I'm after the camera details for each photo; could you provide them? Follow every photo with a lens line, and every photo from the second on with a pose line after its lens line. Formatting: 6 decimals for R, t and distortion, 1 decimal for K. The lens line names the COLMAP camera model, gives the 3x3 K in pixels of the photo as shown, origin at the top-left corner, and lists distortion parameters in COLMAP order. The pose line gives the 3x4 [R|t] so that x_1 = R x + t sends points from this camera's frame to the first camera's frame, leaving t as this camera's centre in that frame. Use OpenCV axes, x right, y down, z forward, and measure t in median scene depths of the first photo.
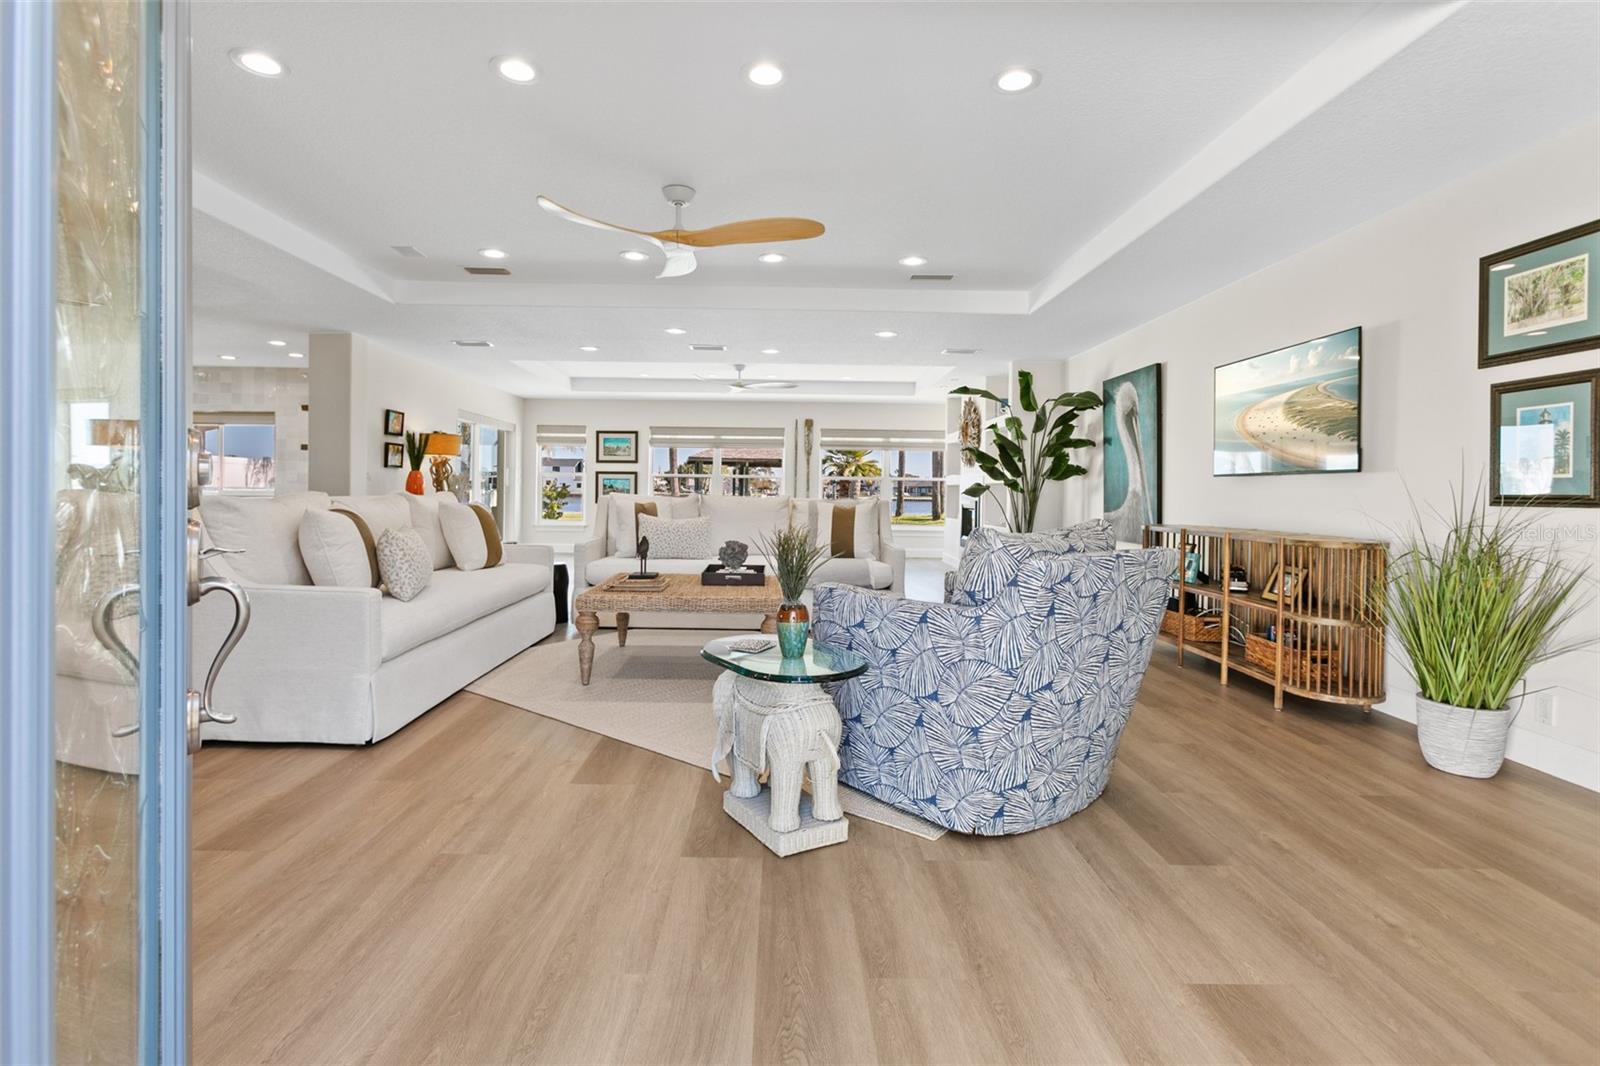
lens RADIAL K [[761.0, 0, 793.8], [0, 761.0, 489.2], [0, 0, 1]] dist [0.000527, 0.001387]
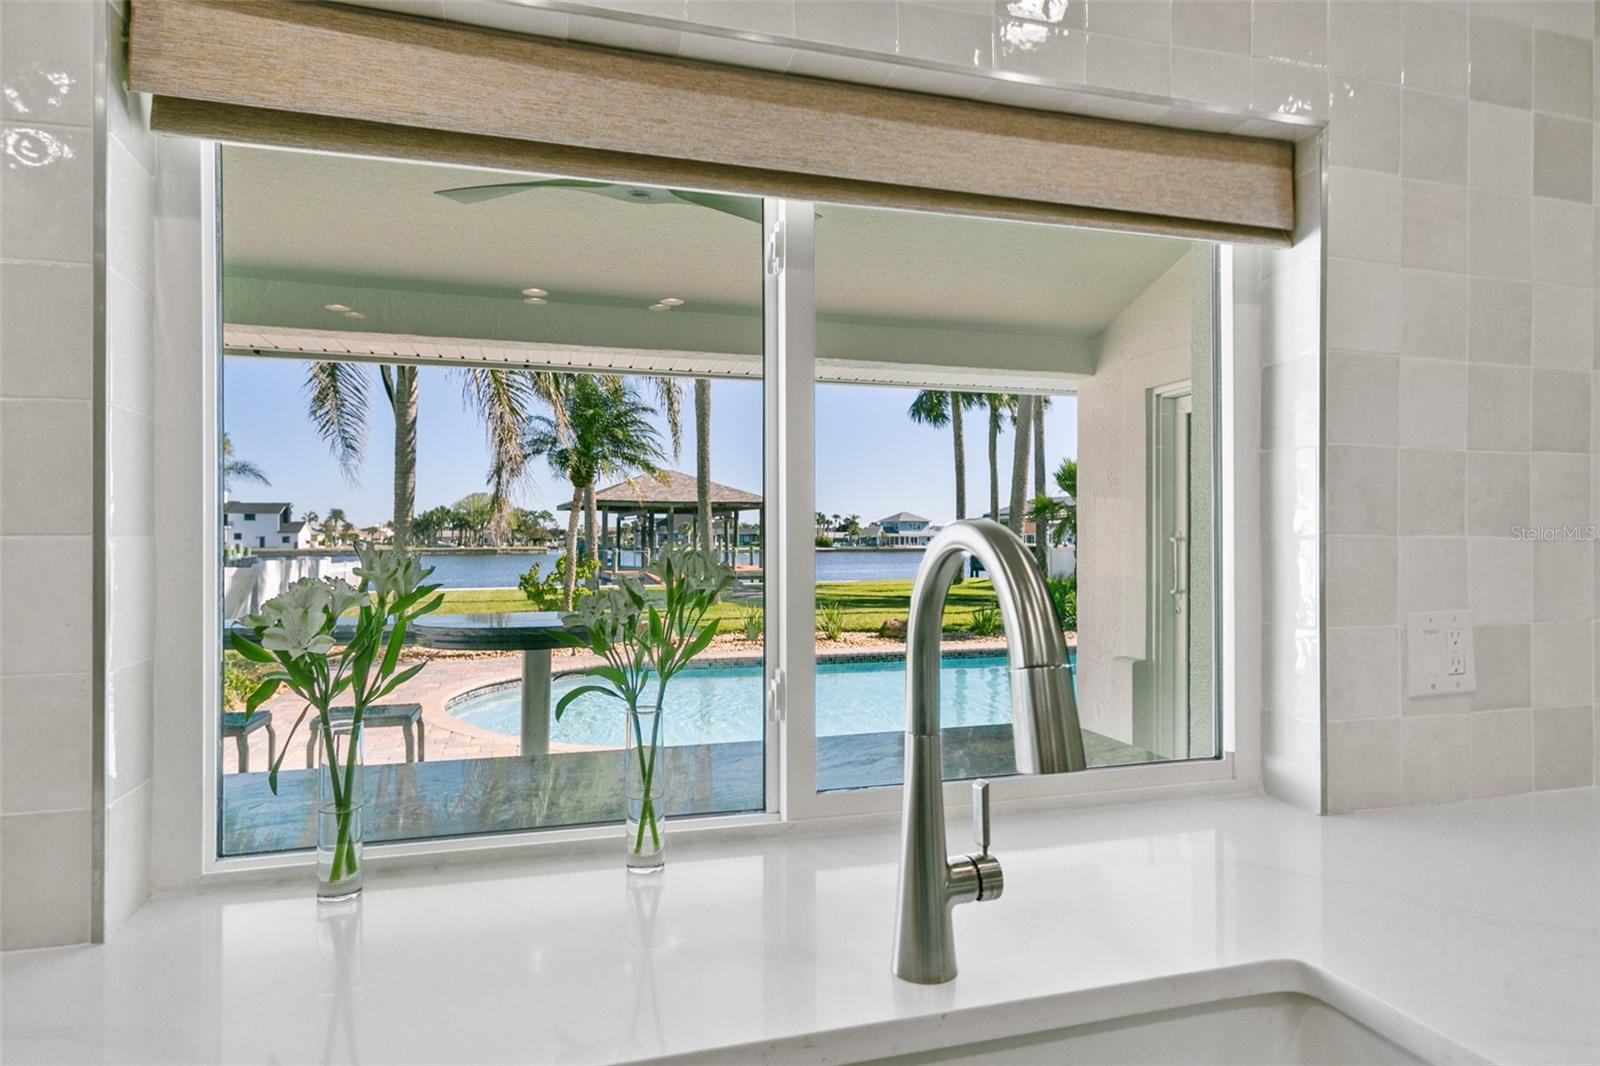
lens RADIAL K [[890.0, 0, 797.8], [0, 890.0, 535.4], [0, 0, 1]] dist [0.017063, -0.000209]
pose [[0.963318, -0.015279, 0.267928, -1.146134], [0.015962, 0.999873, -0.000371, -0.053723], [-0.267888, 0.004633, 0.963439, 1.256592]]
